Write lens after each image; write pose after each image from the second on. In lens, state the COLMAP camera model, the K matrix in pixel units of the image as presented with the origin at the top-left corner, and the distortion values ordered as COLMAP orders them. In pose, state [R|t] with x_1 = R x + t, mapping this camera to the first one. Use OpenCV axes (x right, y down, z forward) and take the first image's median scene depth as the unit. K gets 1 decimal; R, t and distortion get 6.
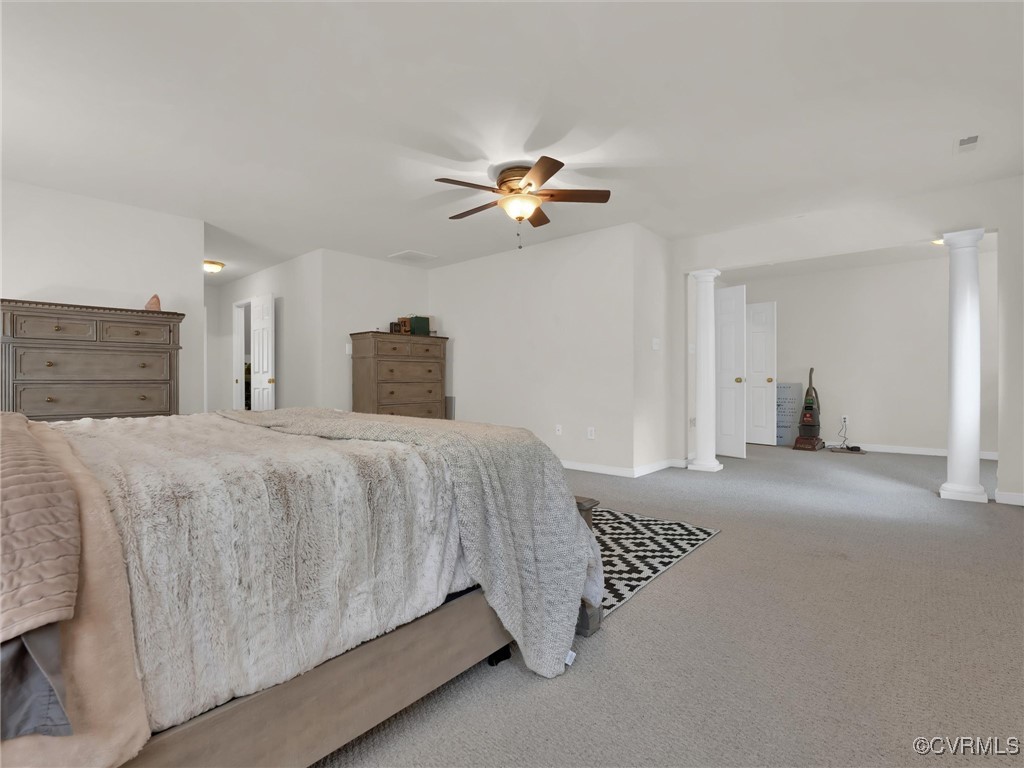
lens RADIAL K [[488.3, 0, 512.0], [0, 488.3, 384.0], [0, 0, 1]] dist [-0.023599, -0.000070]
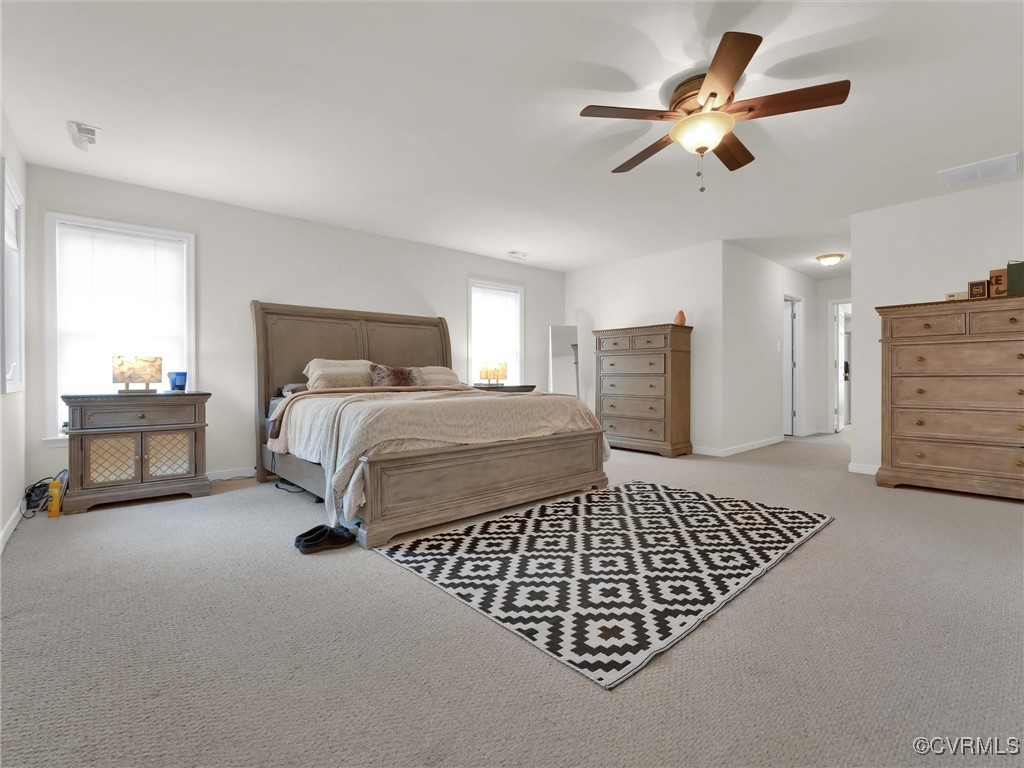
lens RADIAL K [[473.9, 0, 506.4], [0, 473.9, 380.2], [0, 0, 1]] dist [-0.027409, 0.000545]
pose [[-0.157945, 0.011985, -0.987375, 0.751152], [-0.004811, 0.999905, 0.012907, -0.004533], [0.987436, 0.006789, -0.157872, 0.818880]]
